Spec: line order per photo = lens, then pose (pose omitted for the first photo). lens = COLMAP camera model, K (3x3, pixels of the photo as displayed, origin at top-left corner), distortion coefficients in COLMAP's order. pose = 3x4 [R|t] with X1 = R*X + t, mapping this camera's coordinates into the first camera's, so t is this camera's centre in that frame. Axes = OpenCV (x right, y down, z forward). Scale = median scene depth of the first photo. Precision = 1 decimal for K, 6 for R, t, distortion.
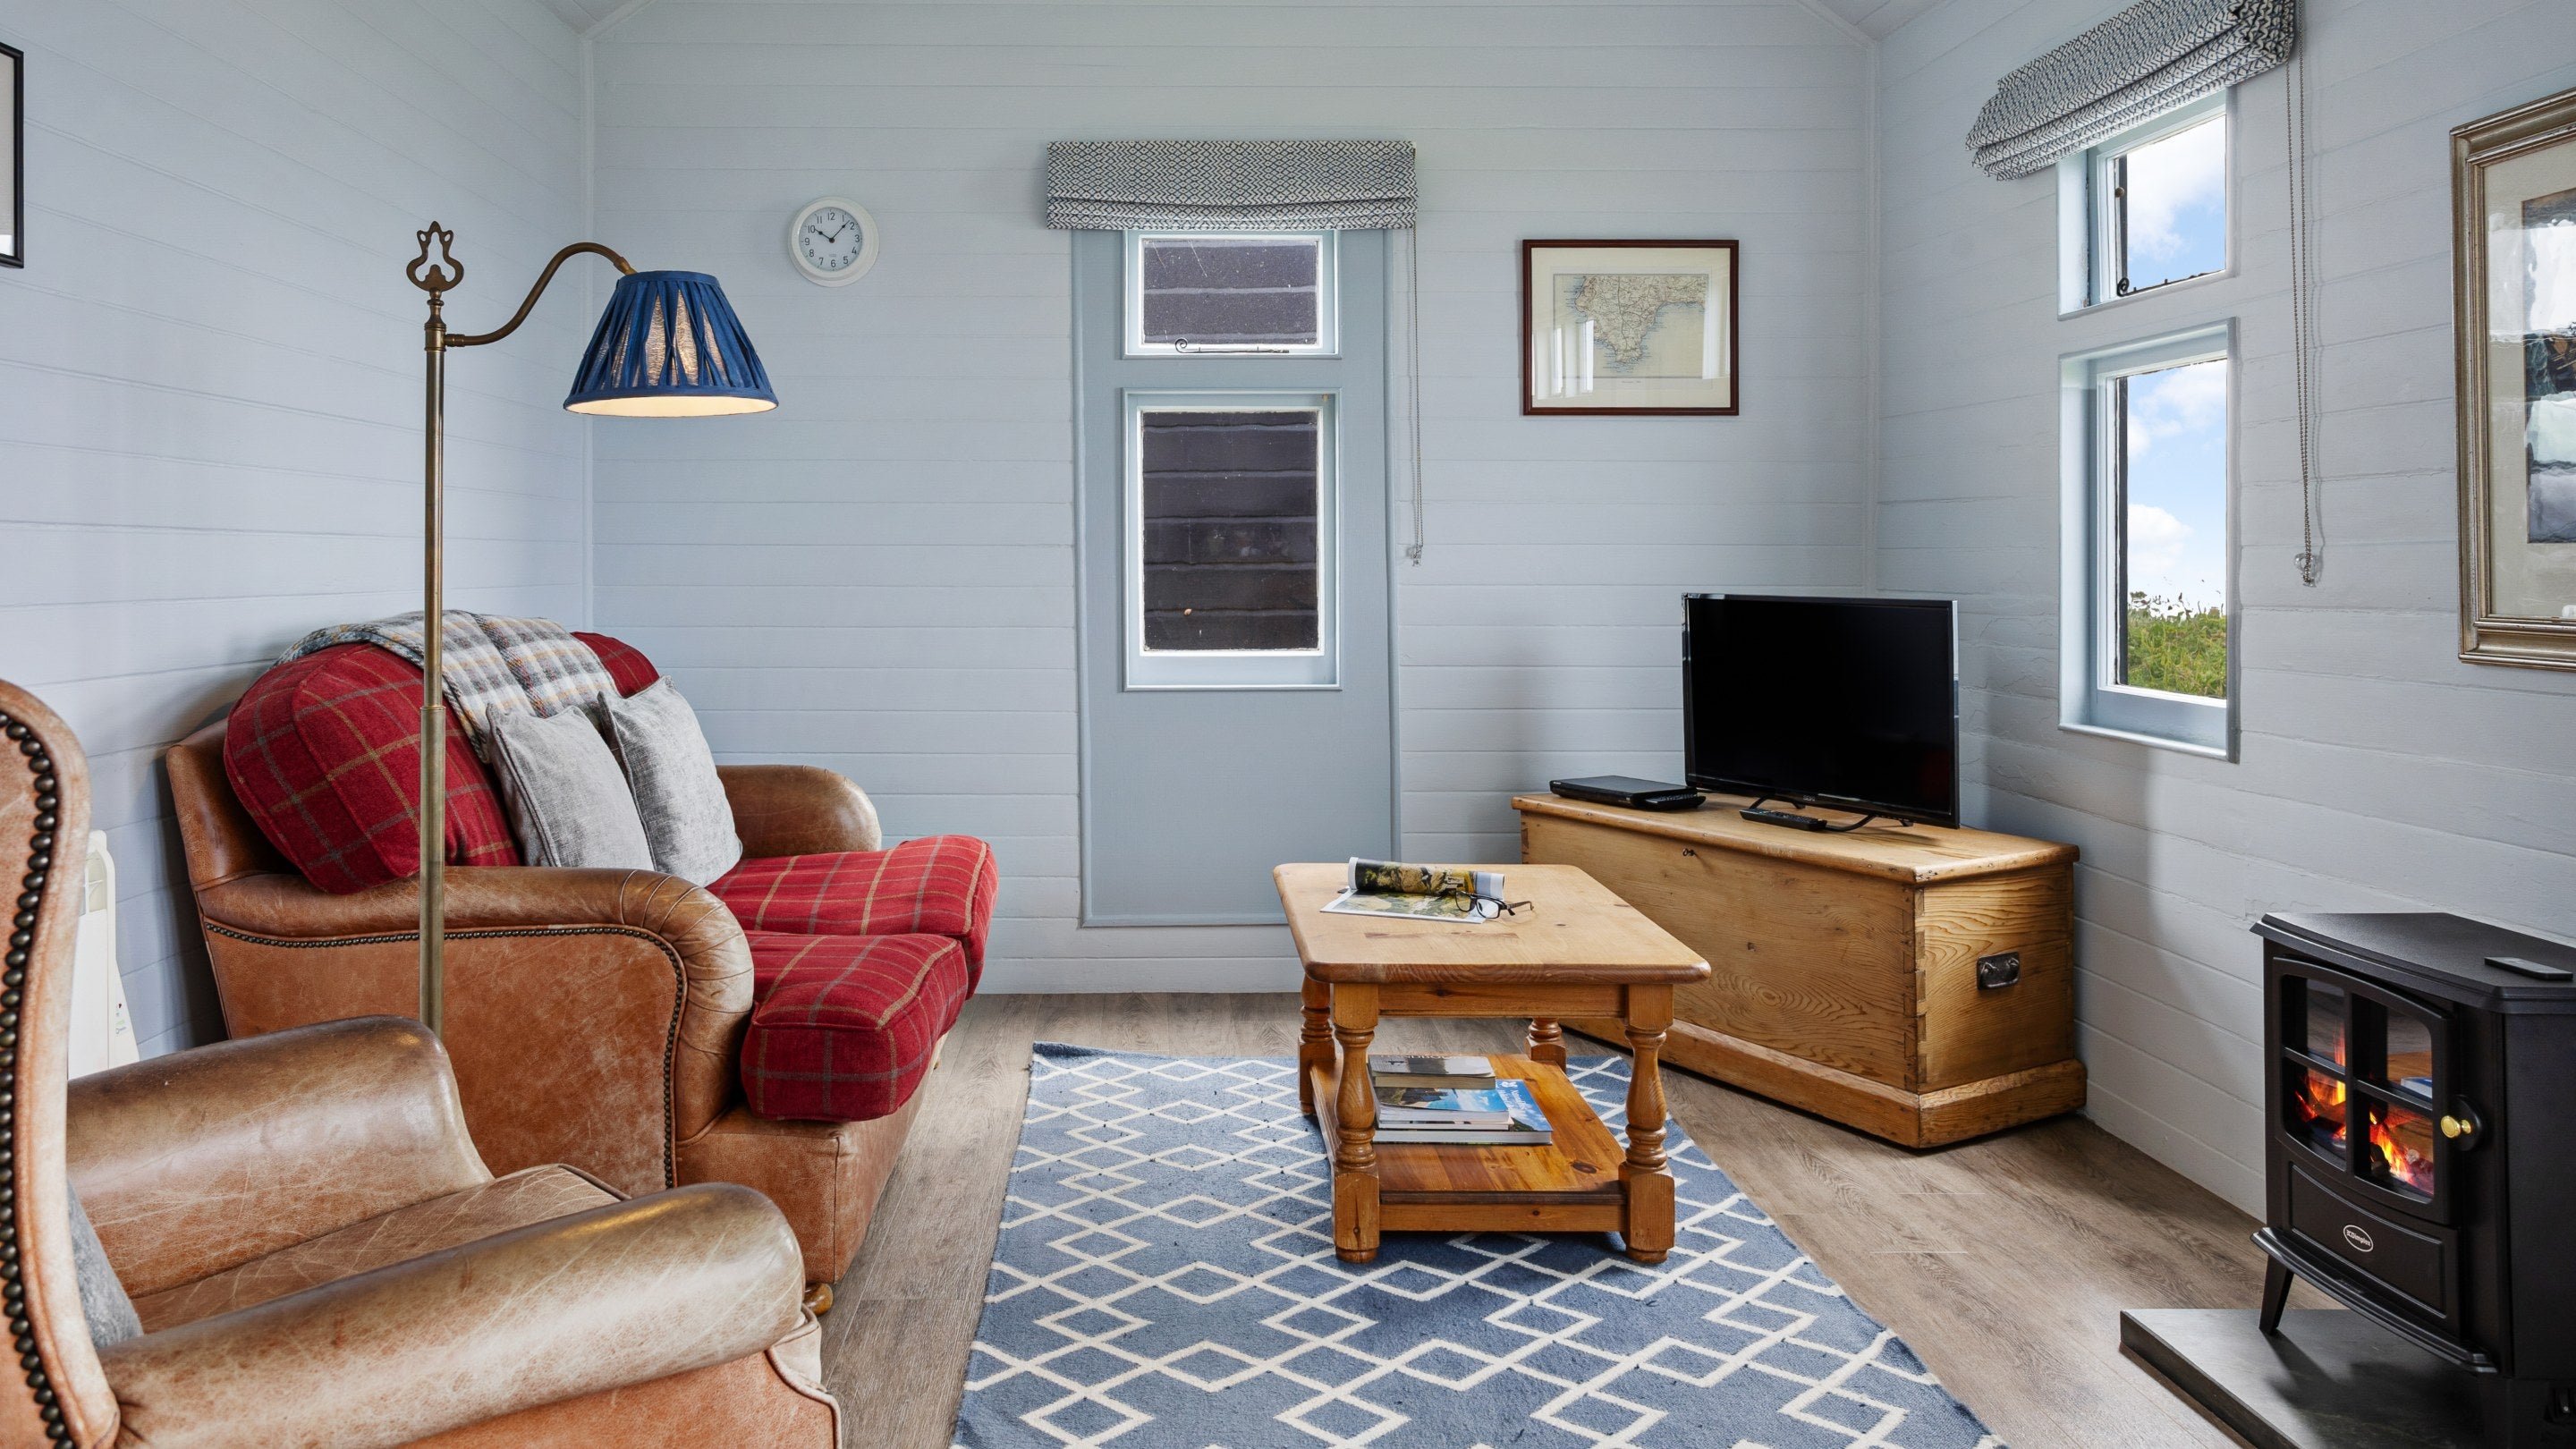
lens RADIAL K [[1593.5, 0, 1256.5], [0, 1593.5, 588.4], [0, 0, 1]] dist [-0.006344, 0.009334]
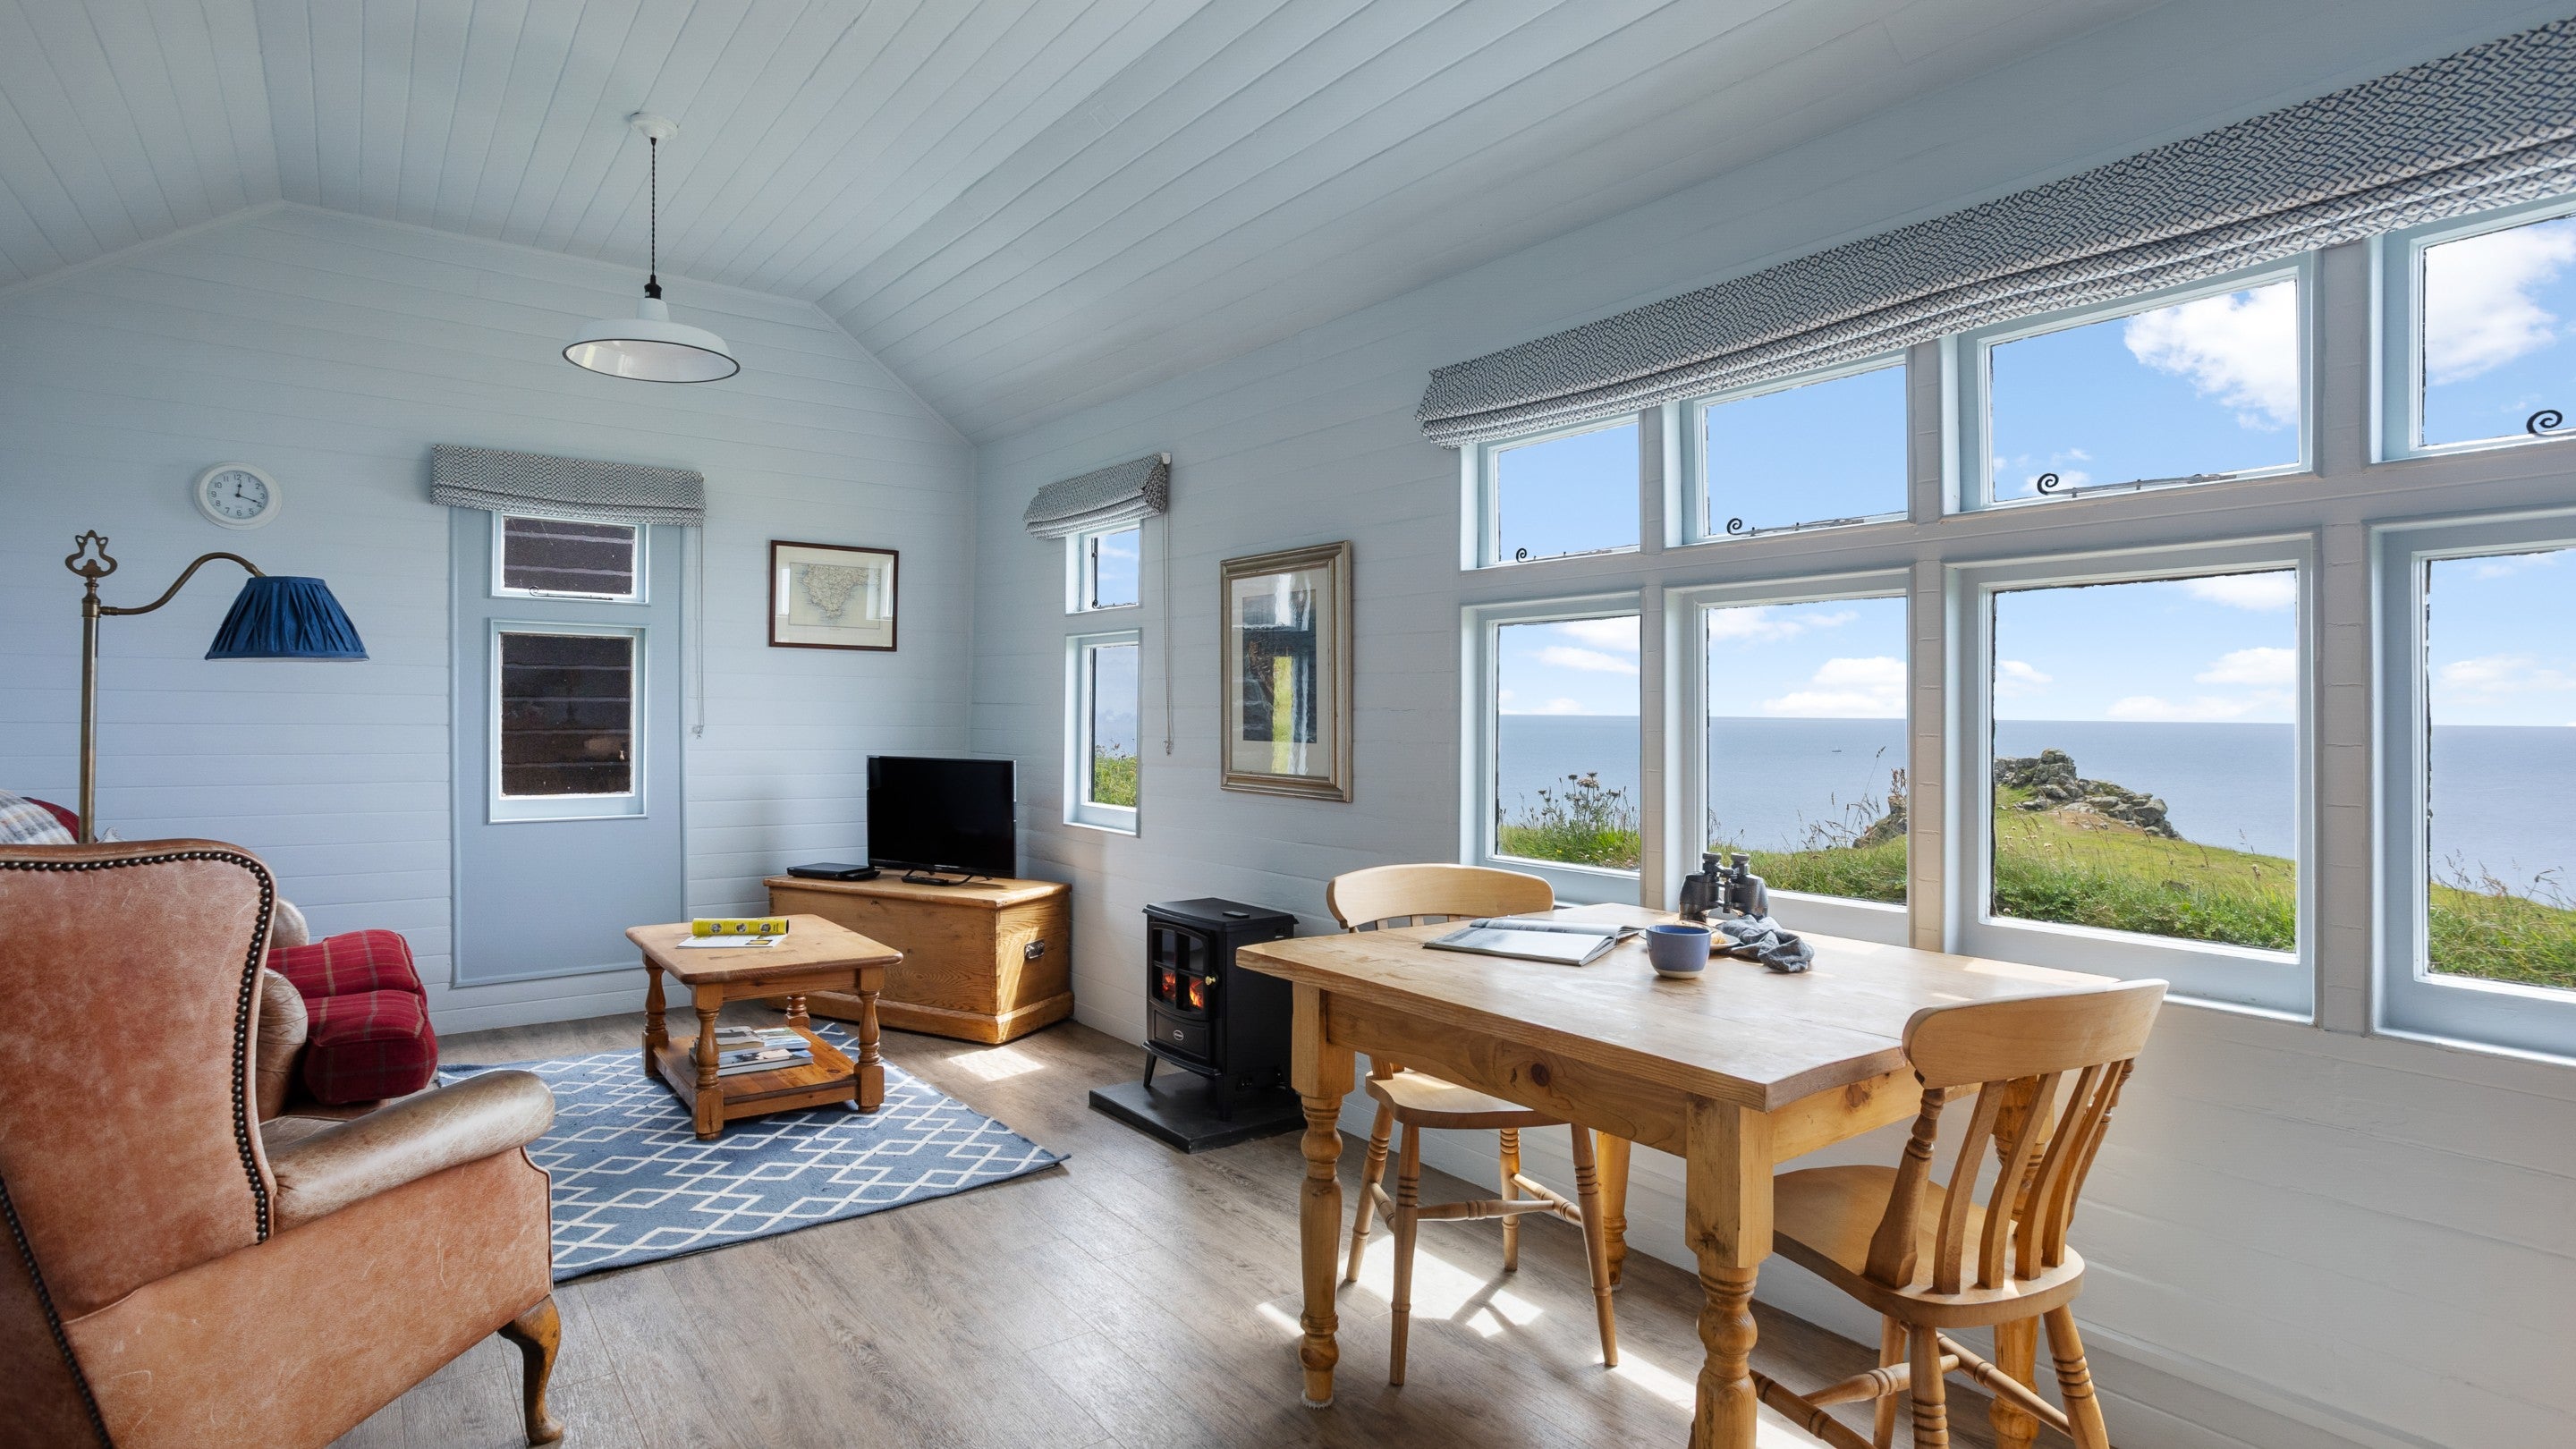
lens RADIAL K [[1442.2, 0, 1284.5], [0, 1442.2, 720.2], [0, 0, 1]] dist [0.022389, 0.000542]
pose [[0.805534, 0.003783, 0.592537, -0.342007], [-0.011845, 0.999883, 0.009718, -0.063364], [-0.592431, -0.014847, 0.805485, -0.611744]]
